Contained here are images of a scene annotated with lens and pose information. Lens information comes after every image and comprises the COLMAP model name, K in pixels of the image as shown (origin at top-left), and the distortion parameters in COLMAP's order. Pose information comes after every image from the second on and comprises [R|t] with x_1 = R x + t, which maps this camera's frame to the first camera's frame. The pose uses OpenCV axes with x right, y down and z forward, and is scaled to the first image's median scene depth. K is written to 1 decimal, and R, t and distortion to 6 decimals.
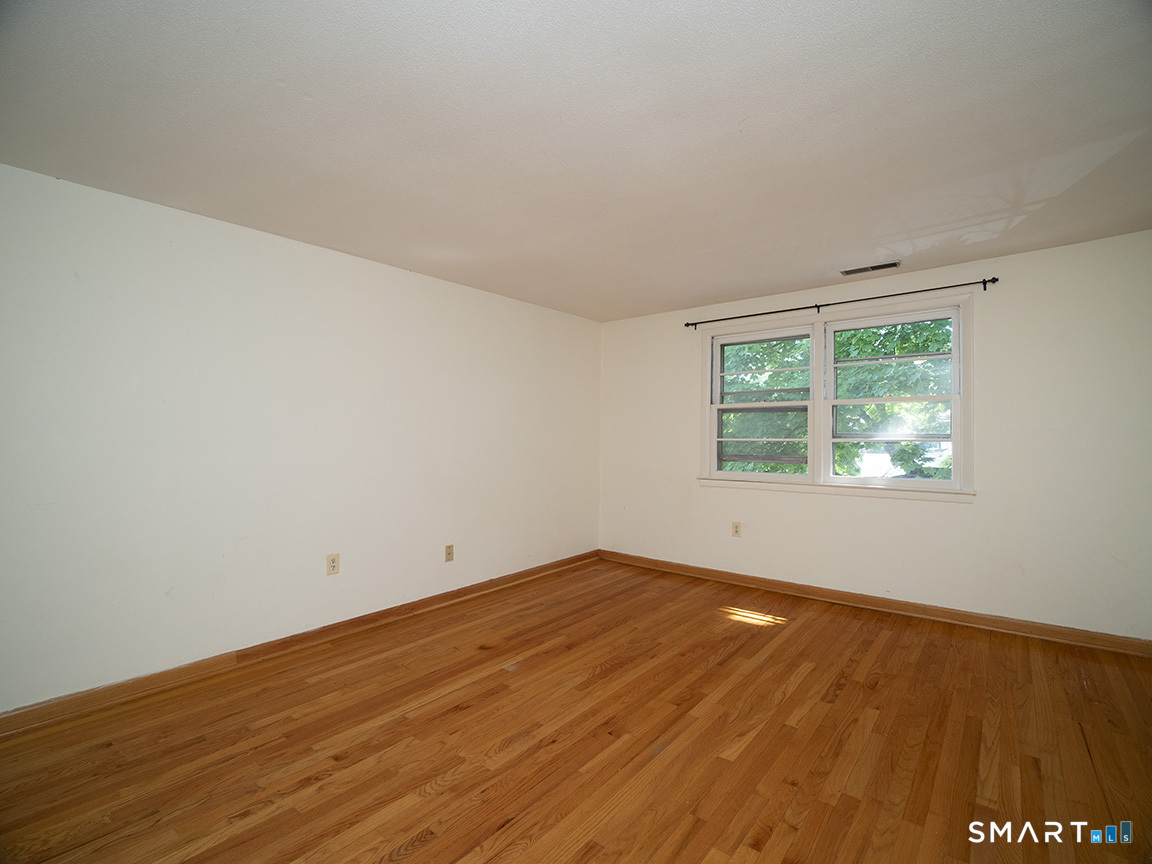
lens RADIAL K [[534.2, 0, 583.5], [0, 534.2, 437.0], [0, 0, 1]] dist [-0.016621, -0.001308]
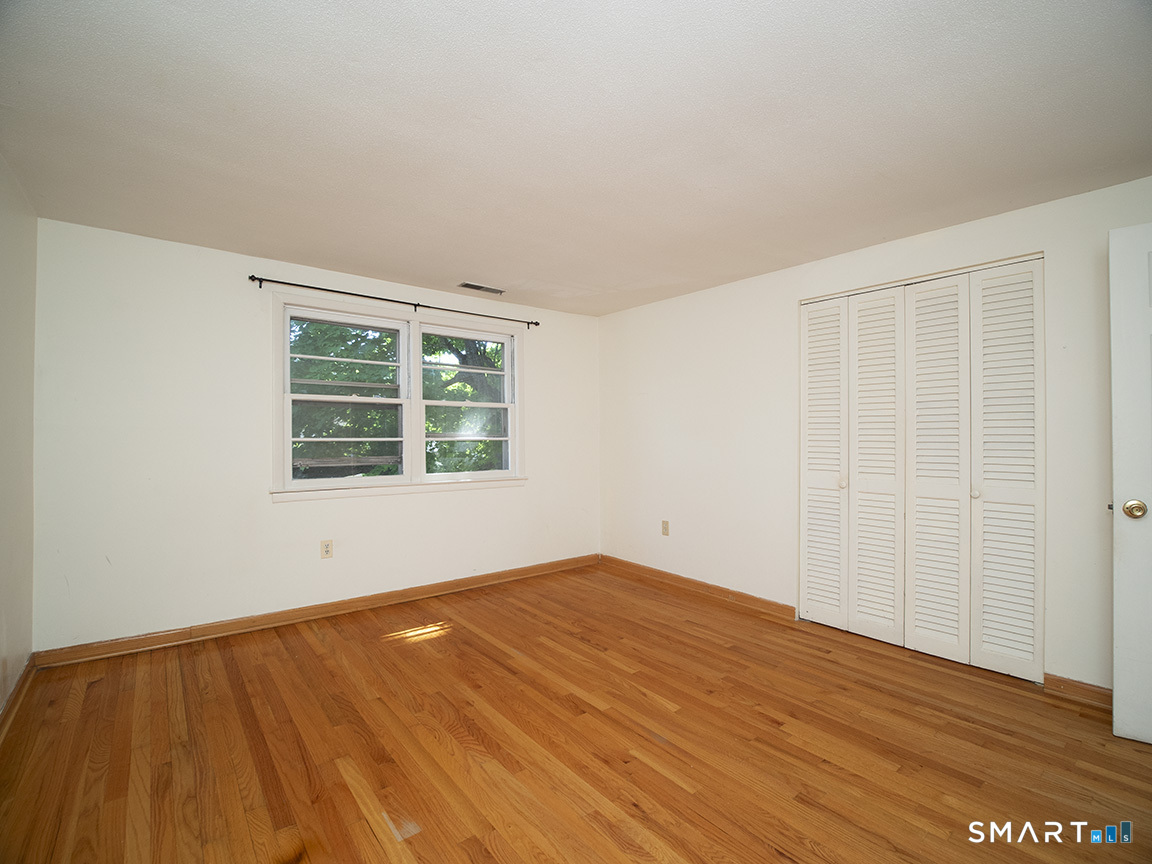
lens RADIAL K [[536.0, 0, 580.1], [0, 536.0, 435.1], [0, 0, 1]] dist [-0.016088, -0.001138]
pose [[0.202397, 0.000567, 0.979303, -0.631690], [0.000843, 0.999999, -0.000753, -0.001410], [-0.979303, 0.000978, 0.202396, 0.655546]]
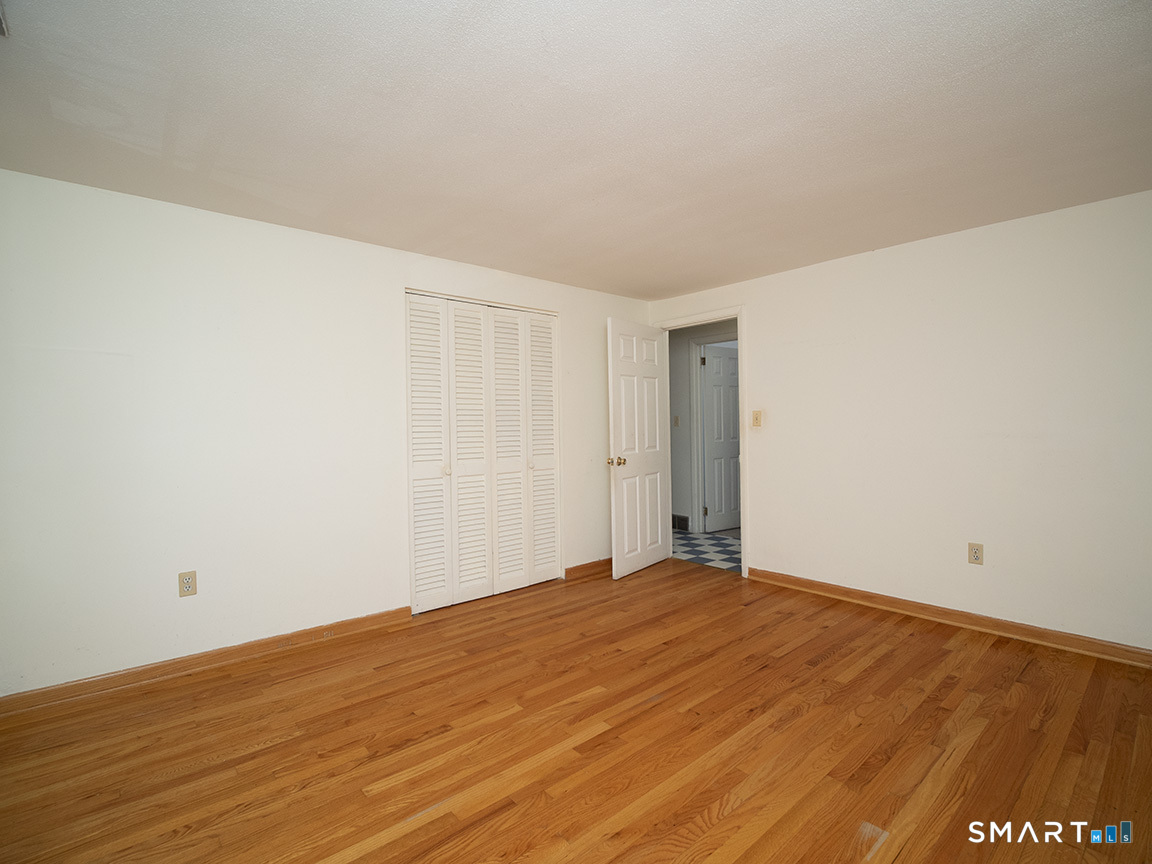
lens RADIAL K [[543.7, 0, 593.1], [0, 543.7, 430.6], [0, 0, 1]] dist [-0.019879, -0.000632]
pose [[-0.987876, 0.010909, 0.154860, 0.060359], [0.013762, 0.999755, 0.017358, -0.008956], [-0.154633, 0.019279, -0.987784, 1.509394]]
